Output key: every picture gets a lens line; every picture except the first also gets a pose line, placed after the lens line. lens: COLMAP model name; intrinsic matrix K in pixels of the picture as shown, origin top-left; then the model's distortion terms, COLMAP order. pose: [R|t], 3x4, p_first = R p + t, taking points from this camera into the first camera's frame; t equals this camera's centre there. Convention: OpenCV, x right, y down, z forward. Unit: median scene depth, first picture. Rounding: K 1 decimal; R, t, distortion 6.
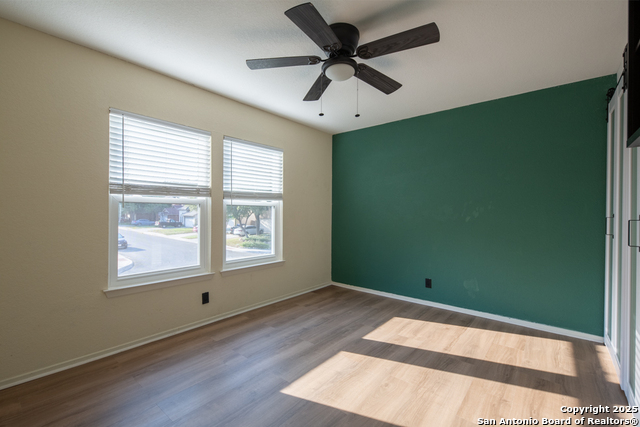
lens RADIAL K [[282.8, 0, 319.7], [0, 282.8, 213.6], [0, 0, 1]] dist [0.005981, -0.000190]
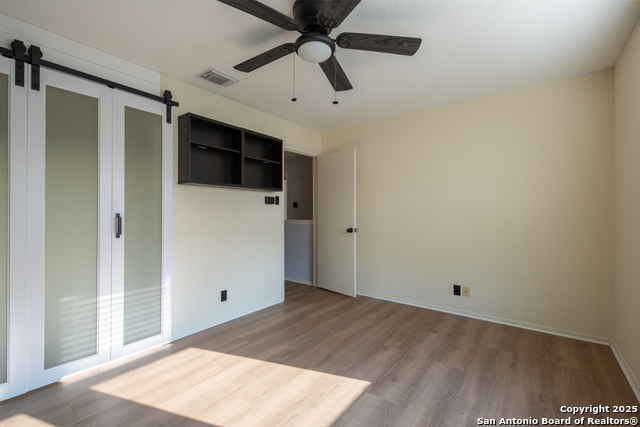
lens RADIAL K [[282.8, 0, 319.9], [0, 282.8, 211.0], [0, 0, 1]] dist [0.005981, -0.000190]
pose [[-0.999305, -0.003608, -0.037094, 0.090948], [-0.003661, 0.999992, 0.001353, -0.010890], [0.037089, 0.001488, -0.999311, 2.011408]]
